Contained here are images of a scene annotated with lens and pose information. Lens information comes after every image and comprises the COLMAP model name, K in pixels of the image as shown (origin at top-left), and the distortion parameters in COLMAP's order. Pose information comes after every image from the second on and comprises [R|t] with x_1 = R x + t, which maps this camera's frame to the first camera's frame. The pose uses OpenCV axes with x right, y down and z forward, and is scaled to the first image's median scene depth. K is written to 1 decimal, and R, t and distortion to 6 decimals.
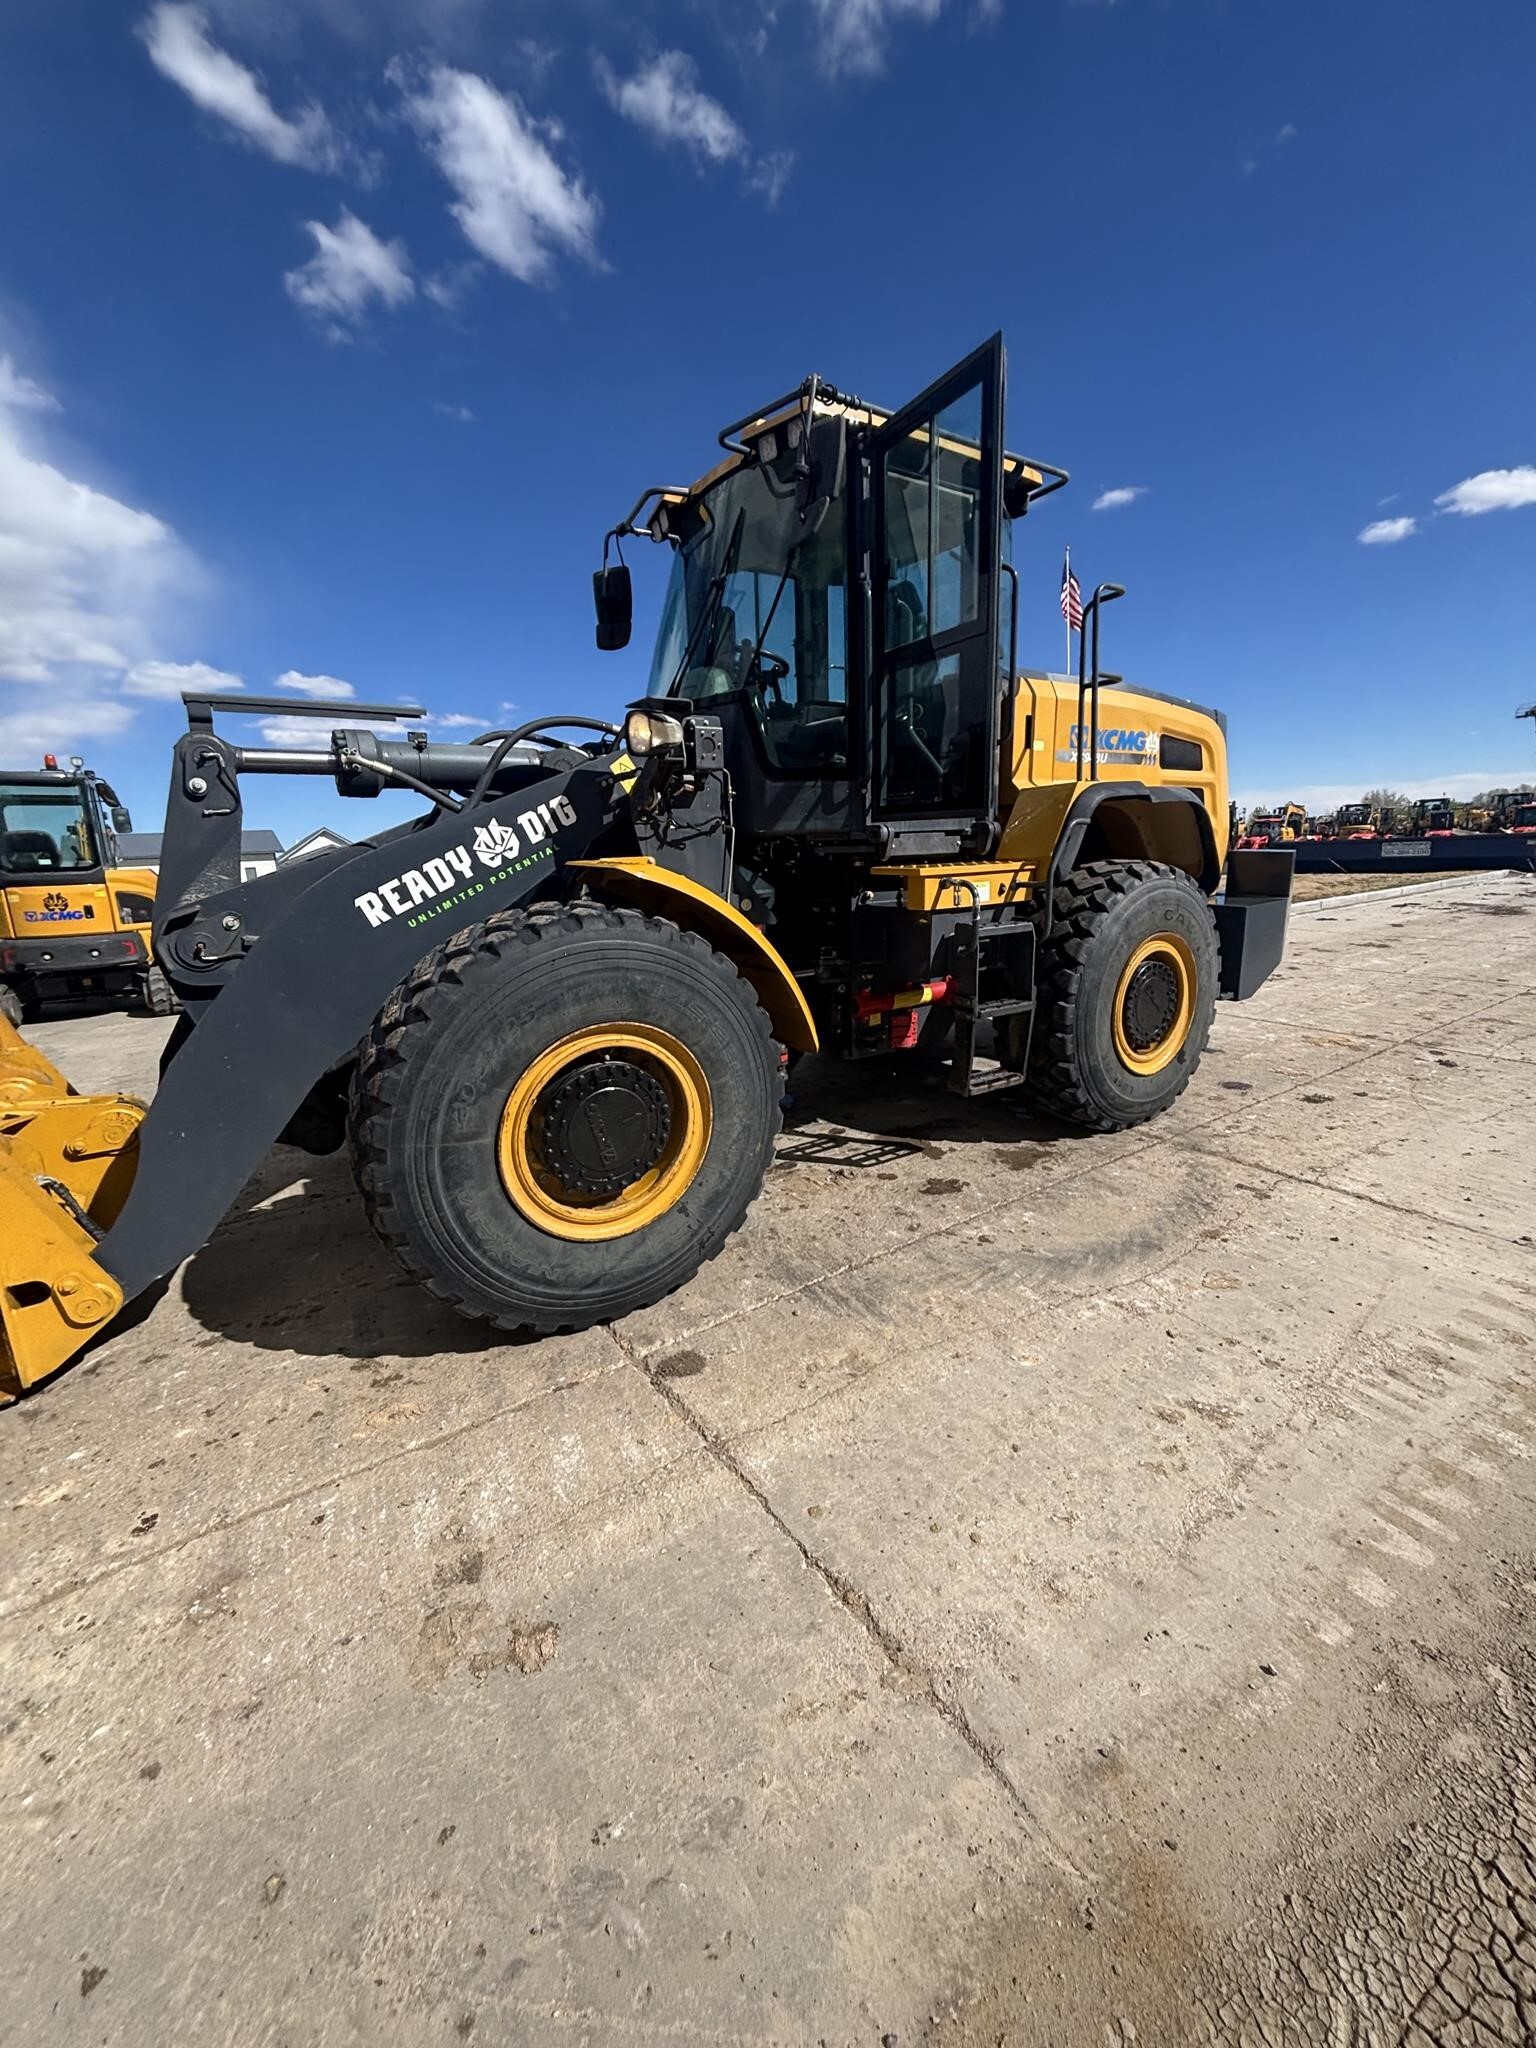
lens RADIAL K [[818.7, 0, 768.3], [0, 818.7, 1023.5], [0, 0, 1]] dist [-0.001293, -0.000618]
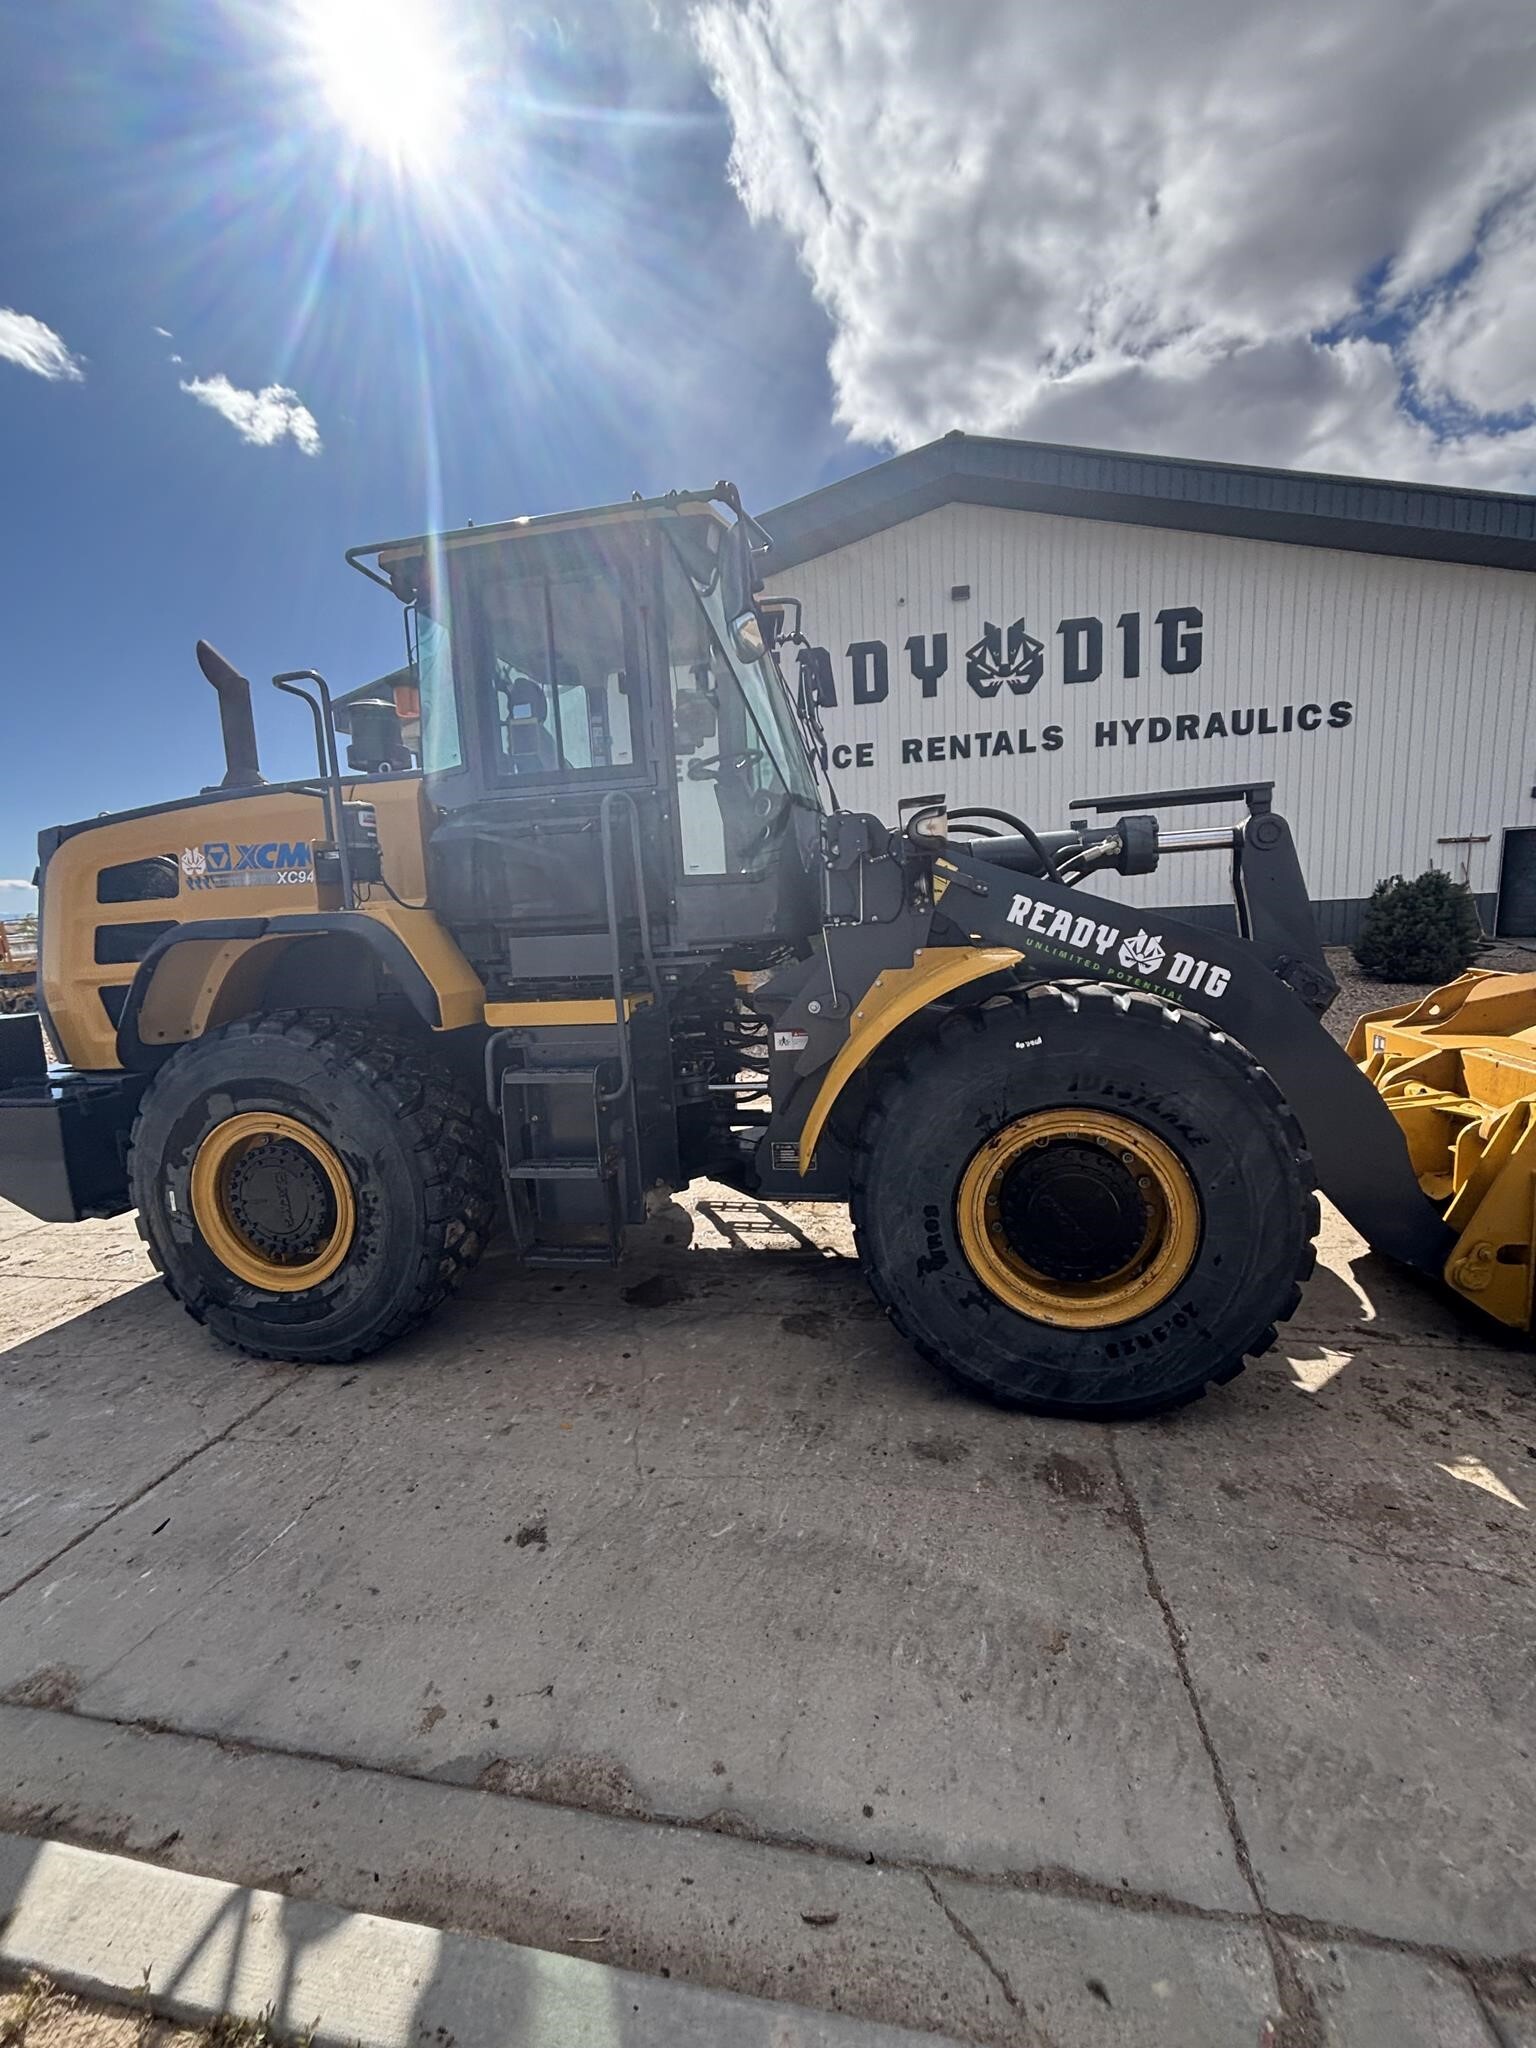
lens RADIAL K [[822.7, 0, 774.4], [0, 822.7, 1024.9], [0, 0, 1]] dist [-0.003258, 0.000455]
pose [[-0.696923, -0.028484, 0.716581, -0.835732], [0.231469, 0.936798, 0.262357, -0.428087], [-0.678765, 0.348708, -0.646283, 1.850562]]
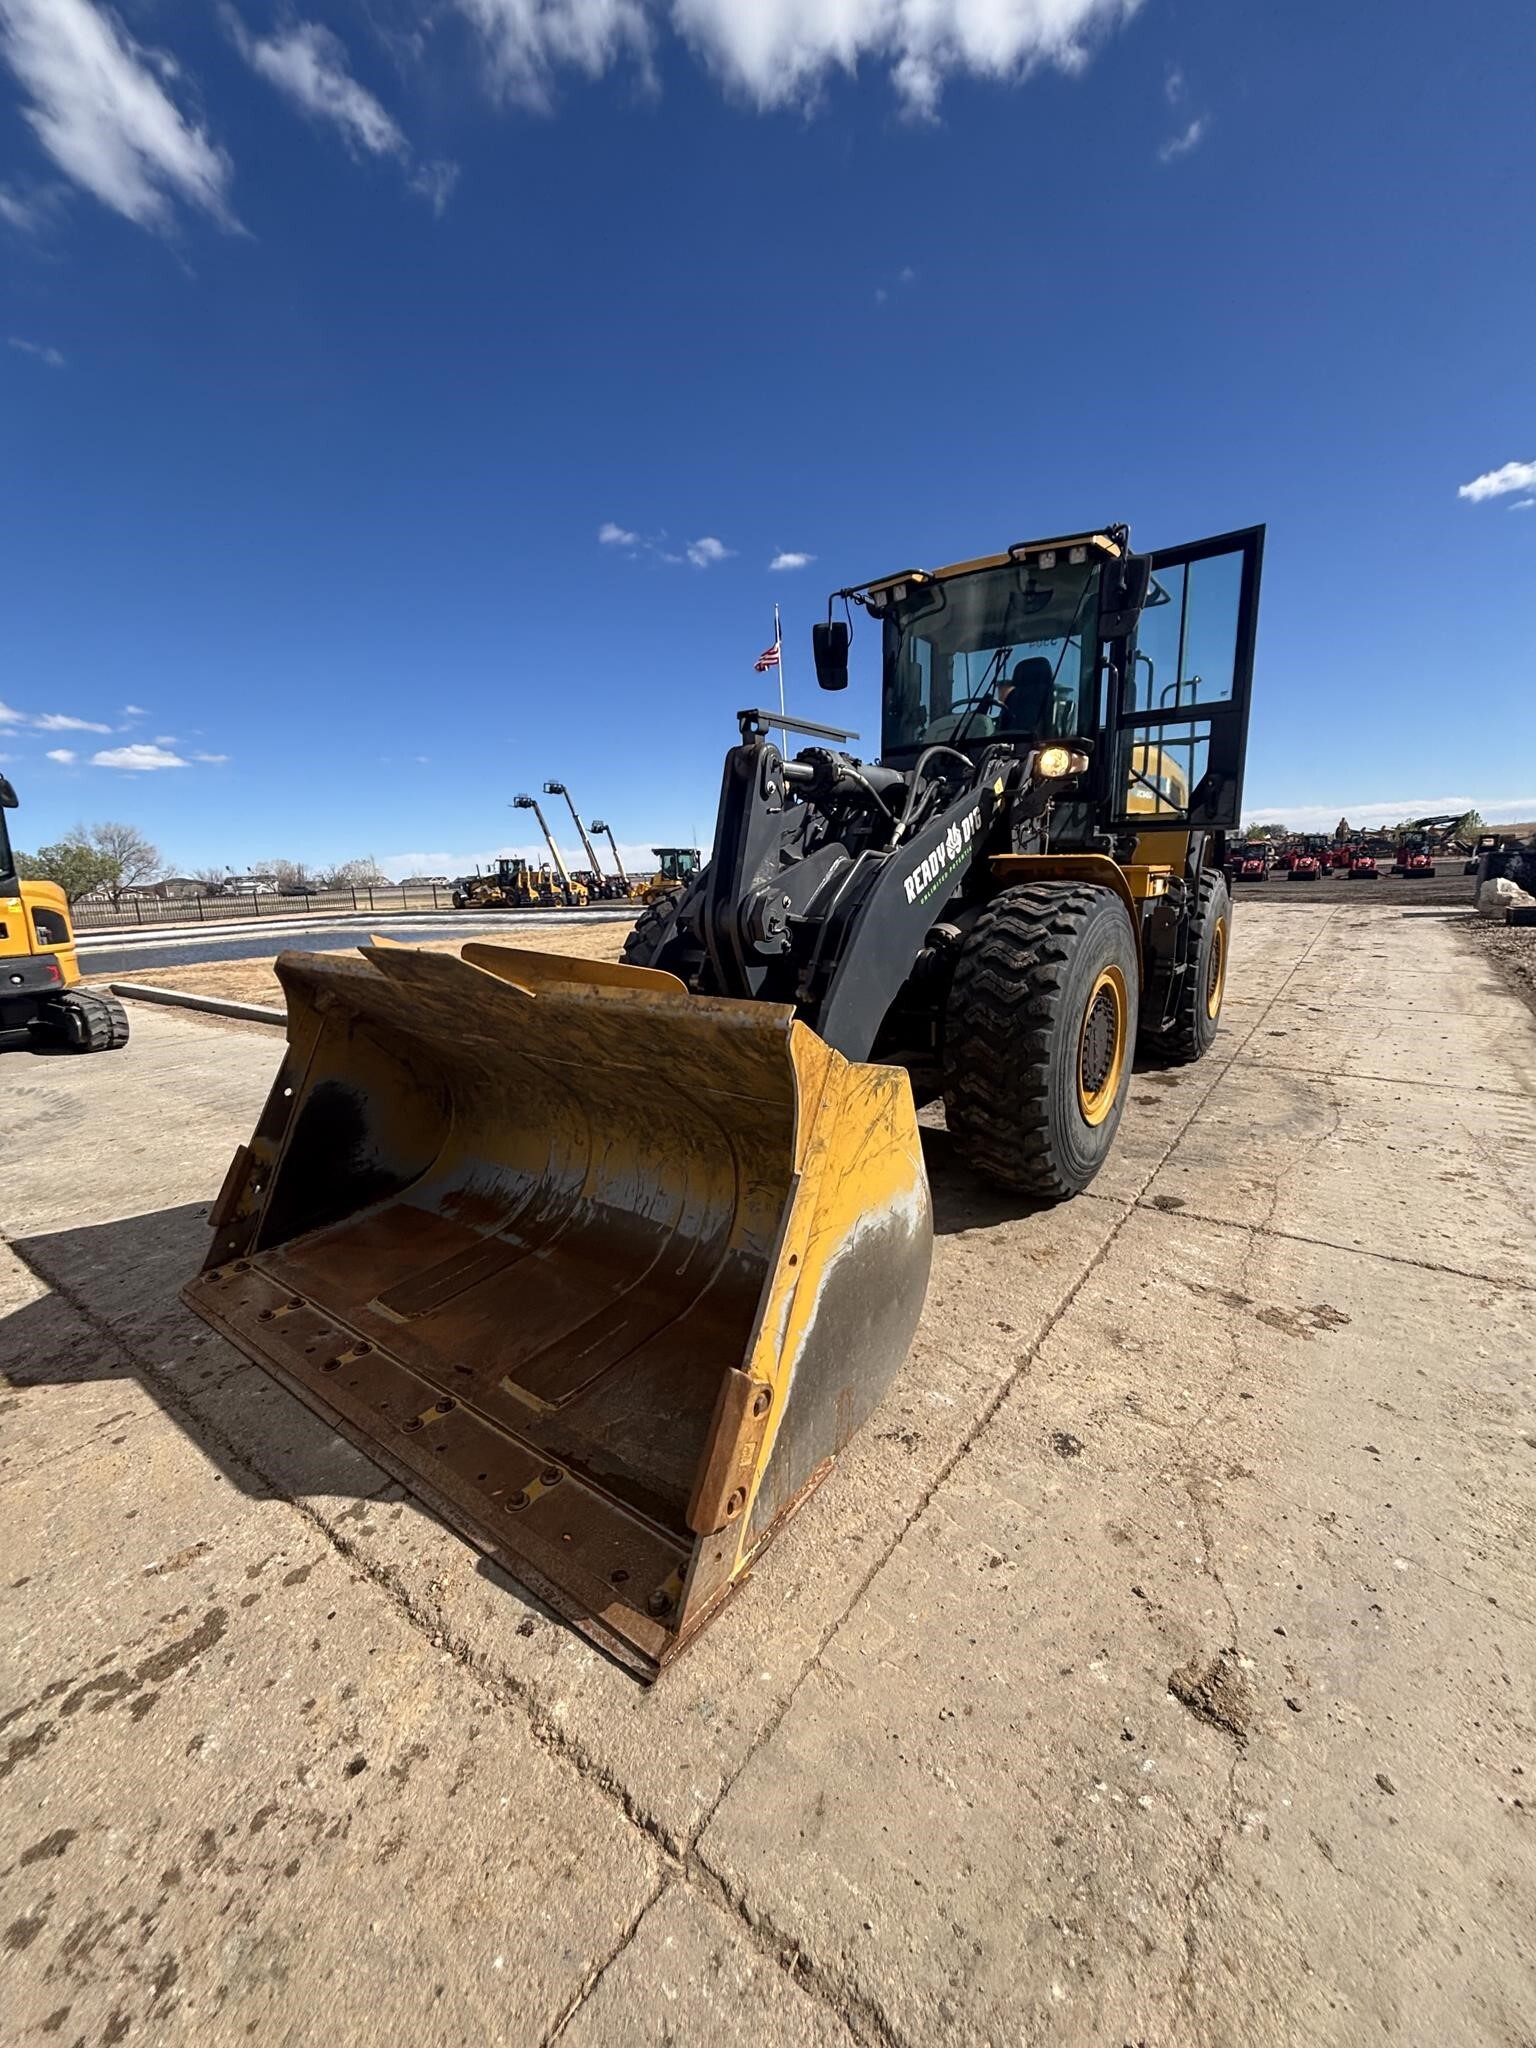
lens RADIAL K [[821.8, 0, 773.5], [0, 821.8, 1025.9], [0, 0, 1]] dist [0.000987, -0.001070]
pose [[0.939972, -0.055534, 0.336703, -0.857901], [0.067195, 0.997473, -0.023071, 0.067223], [-0.334571, 0.044311, 0.941328, -0.096064]]
